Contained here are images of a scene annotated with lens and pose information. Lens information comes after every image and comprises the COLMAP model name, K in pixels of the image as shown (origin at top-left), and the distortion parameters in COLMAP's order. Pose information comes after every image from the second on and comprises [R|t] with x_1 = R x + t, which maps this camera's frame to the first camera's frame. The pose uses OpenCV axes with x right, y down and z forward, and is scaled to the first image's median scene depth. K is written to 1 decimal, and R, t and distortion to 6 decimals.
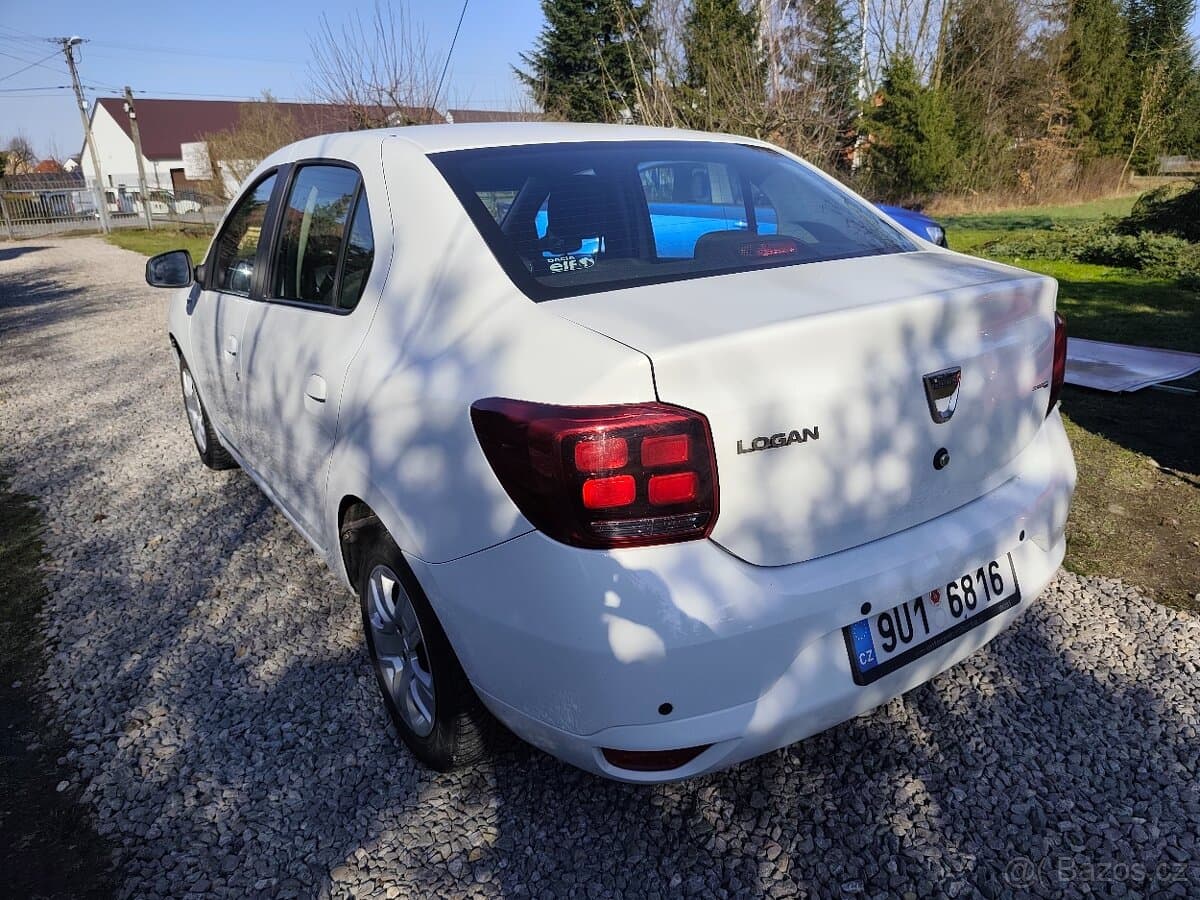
lens RADIAL K [[814.5, 0, 611.5], [0, 814.5, 448.8], [0, 0, 1]] dist [0.018501, -0.031525]
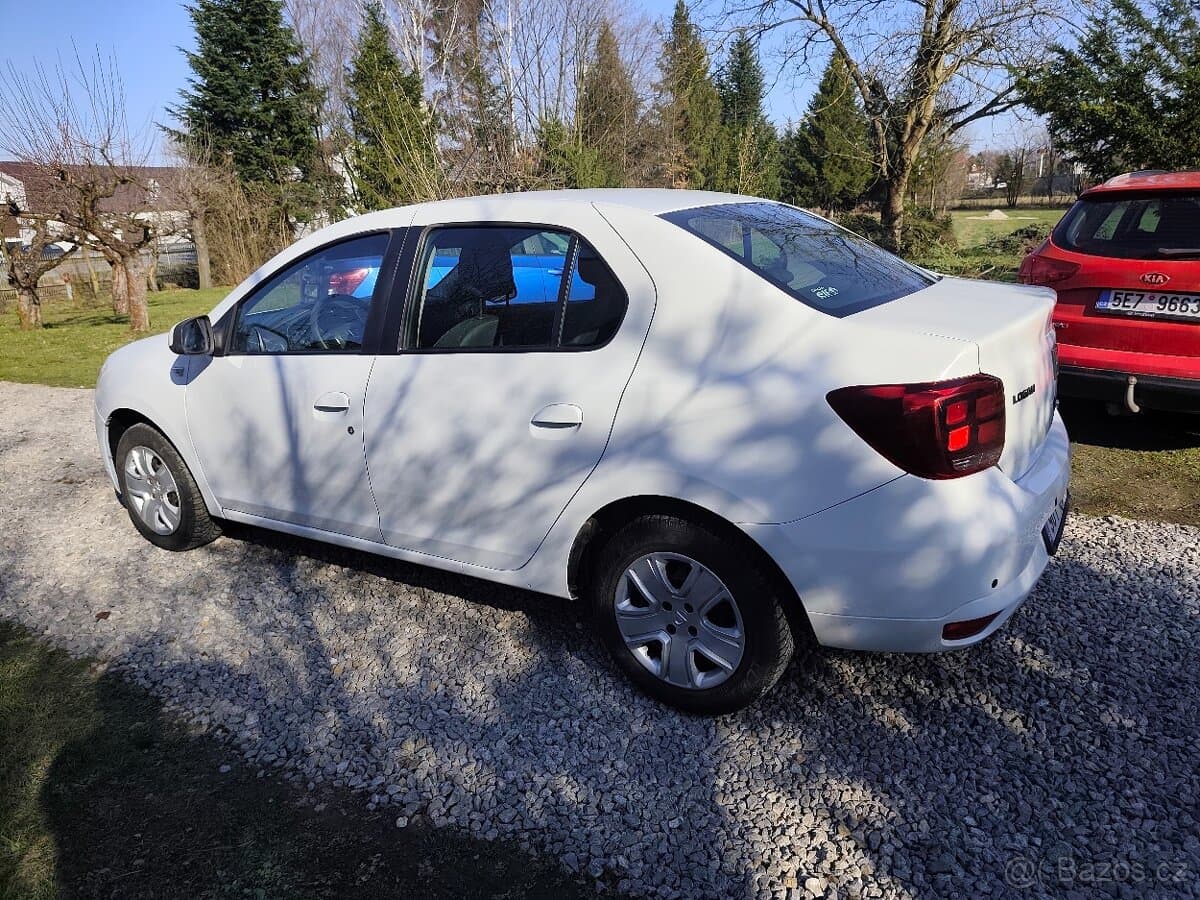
lens RADIAL K [[814.5, 0, 602.6], [0, 814.5, 440.0], [0, 0, 1]] dist [0.018501, -0.031525]
pose [[0.920750, -0.119239, 0.371485, -0.048198], [0.144778, 0.988592, -0.041525, 0.001042], [-0.362296, 0.092017, 0.927510, -0.005851]]
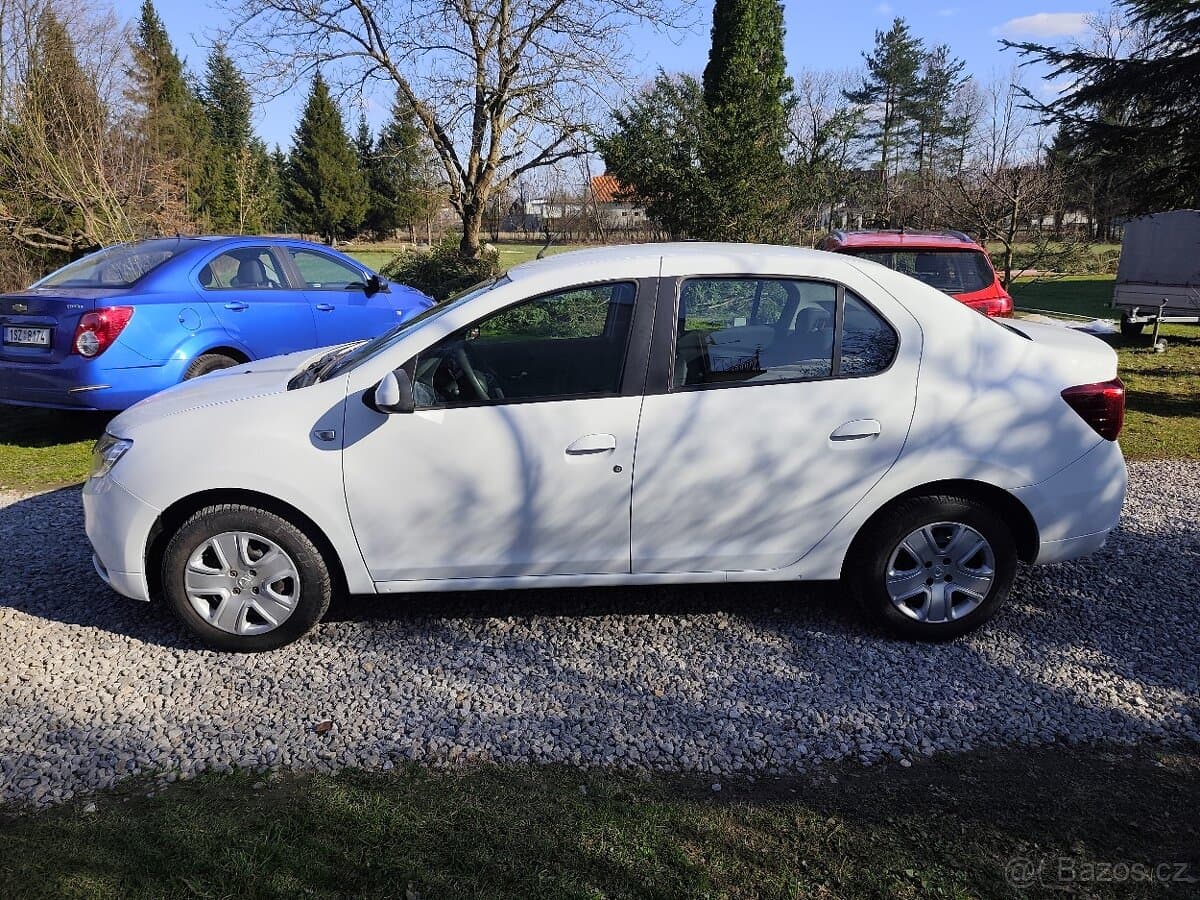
lens RADIAL K [[818.1, 0, 587.6], [0, 818.1, 437.0], [0, 0, 1]] dist [0.031173, -0.013731]
pose [[0.552446, -0.188938, 0.811854, -0.118623], [0.265032, 0.963243, 0.043822, -0.016483], [-0.790292, 0.190958, 0.582214, 0.035147]]
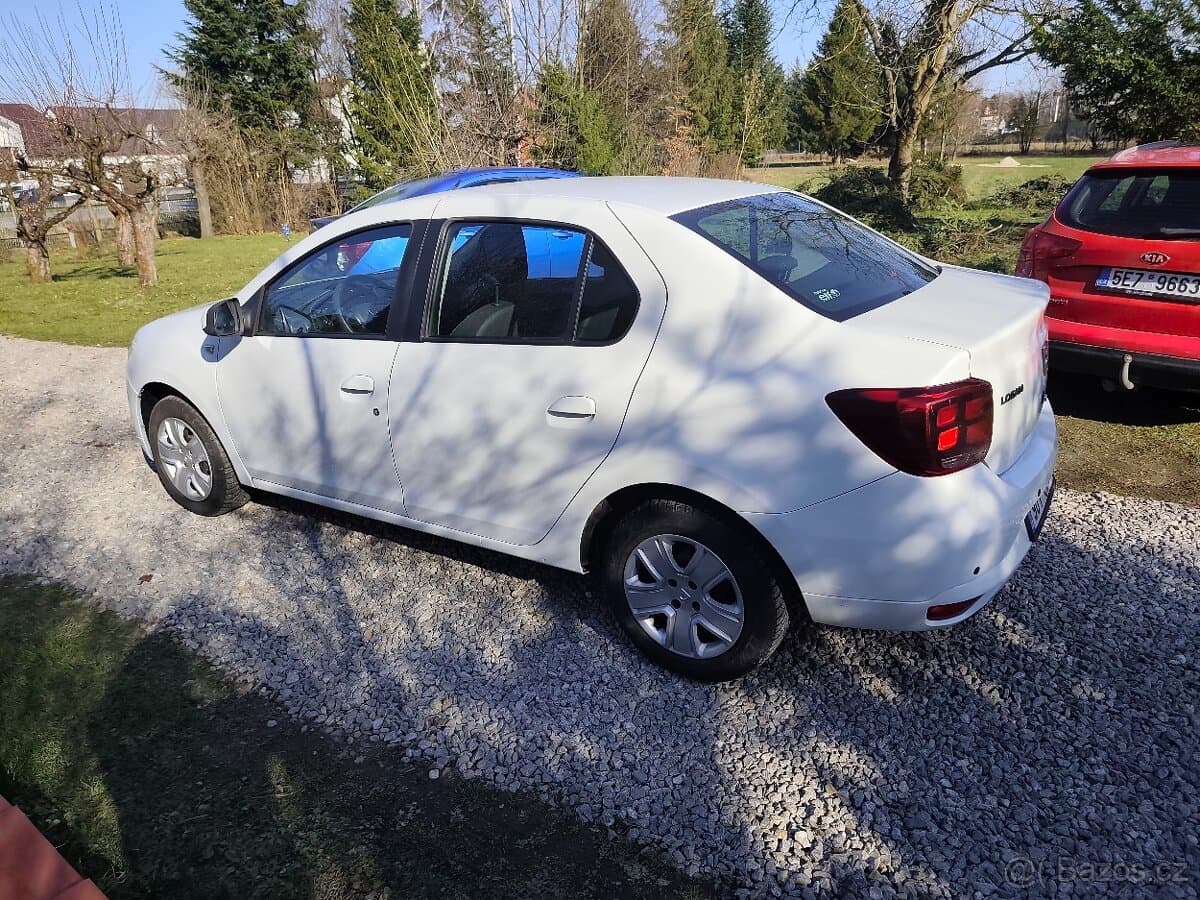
lens RADIAL K [[814.5, 0, 585.1], [0, 814.5, 443.9], [0, 0, 1]] dist [0.018501, -0.031525]
pose [[0.928617, -0.134864, 0.345661, -0.051045], [0.135486, 0.990524, 0.022481, -0.002867], [-0.345418, 0.025956, 0.938090, -0.010612]]
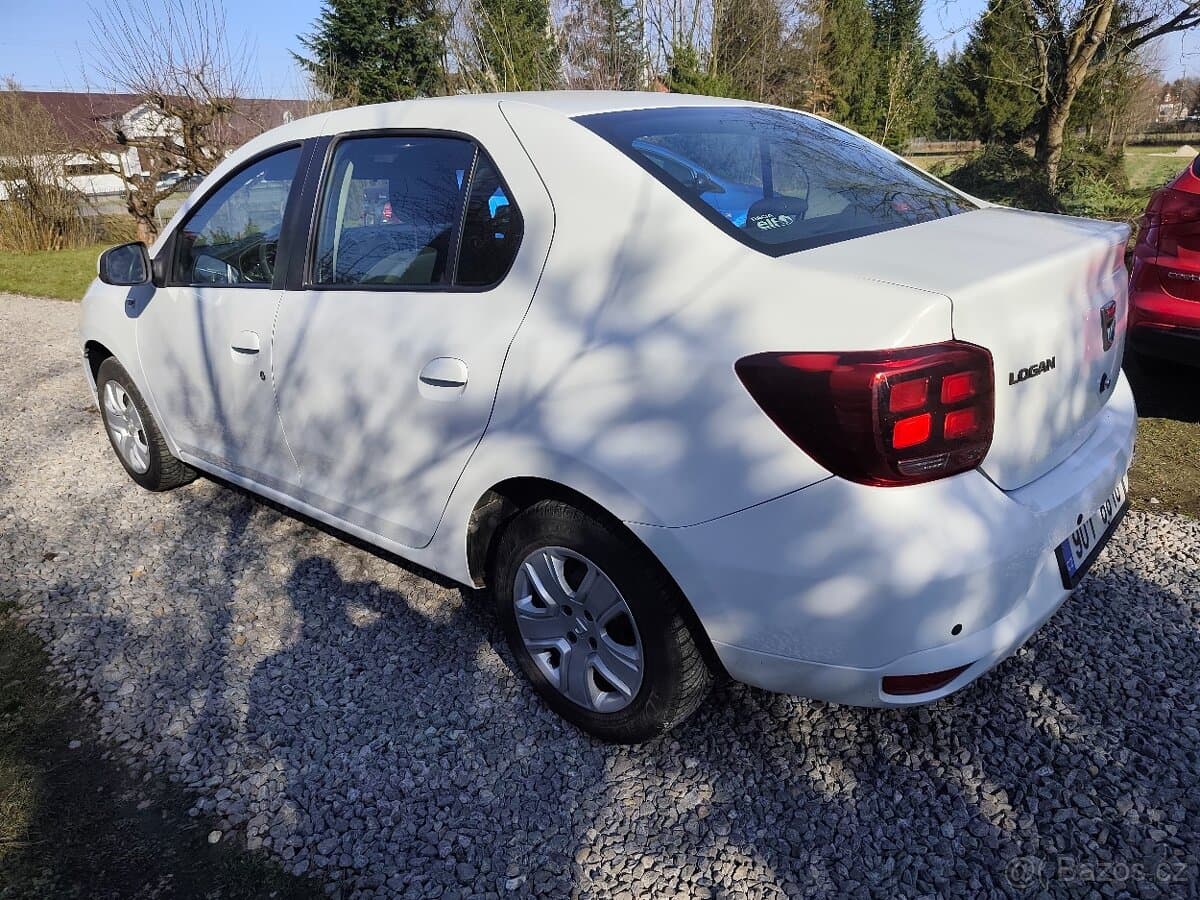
lens RADIAL K [[814.5, 0, 605.6], [0, 814.5, 459.0], [0, 0, 1]] dist [0.018501, -0.031525]
pose [[0.970297, -0.098775, 0.220832, -0.026106], [0.093766, 0.995045, 0.033076, 0.000802], [-0.223005, -0.011387, 0.974751, 0.002365]]
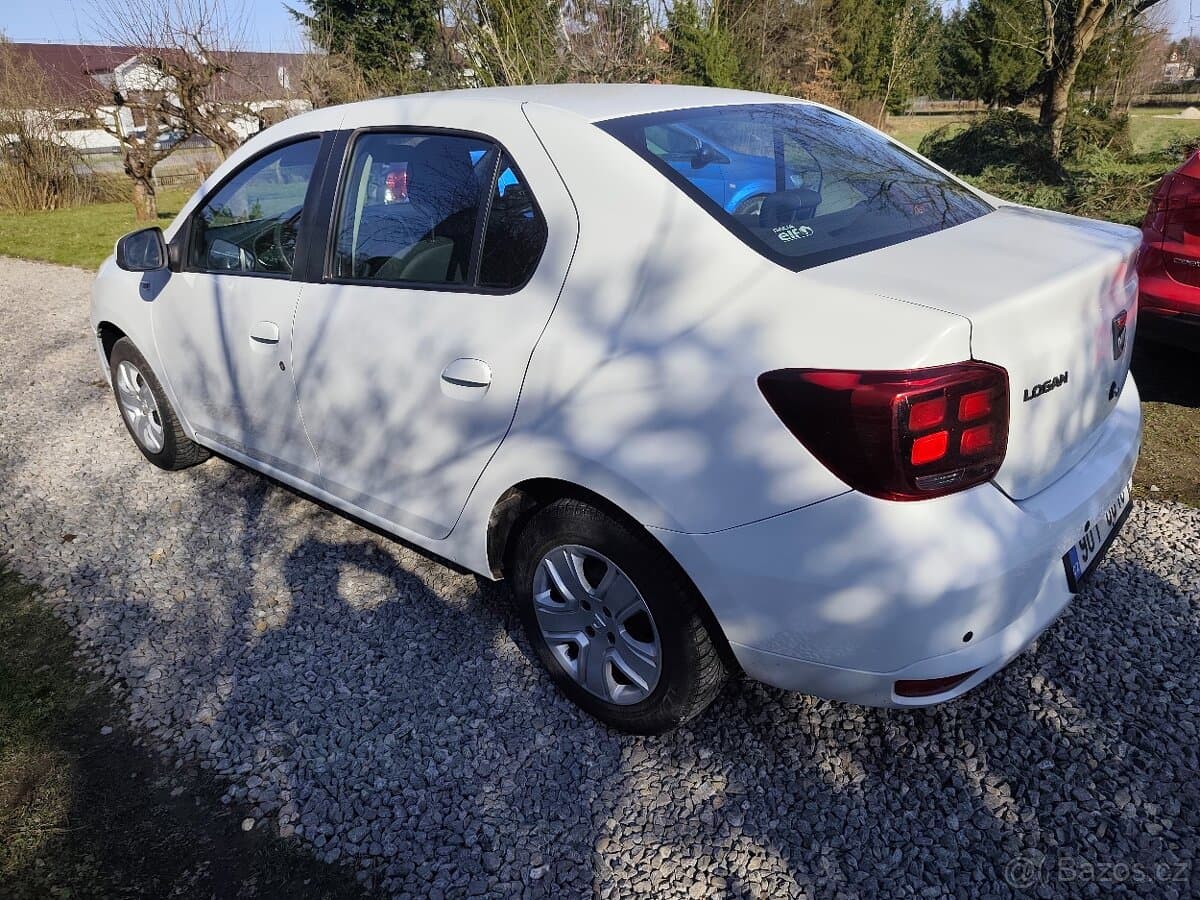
lens RADIAL K [[814.5, 0, 603.0], [0, 814.5, 447.0], [0, 0, 1]] dist [0.018501, -0.031525]
pose [[0.970527, -0.099828, 0.219346, -0.027851], [0.087047, 0.993935, 0.067202, -0.002537], [-0.224724, -0.046128, 0.973330, 0.001484]]
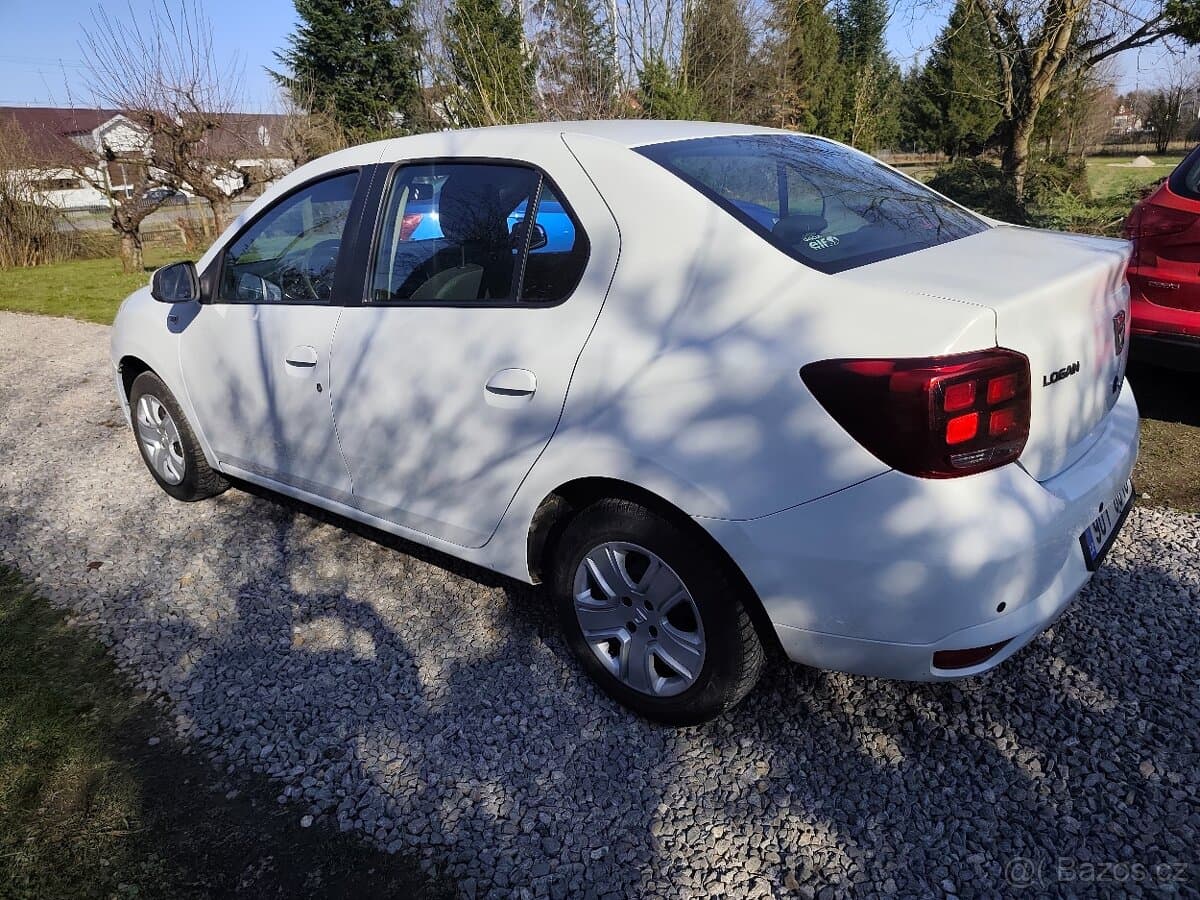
lens RADIAL K [[814.5, 0, 602.4], [0, 814.5, 448.6], [0, 0, 1]] dist [0.018501, -0.031525]
pose [[0.962384, -0.106245, 0.250059, -0.033675], [0.106764, 0.994218, 0.011528, 0.000595], [-0.249838, 0.015603, 0.968162, -0.000739]]
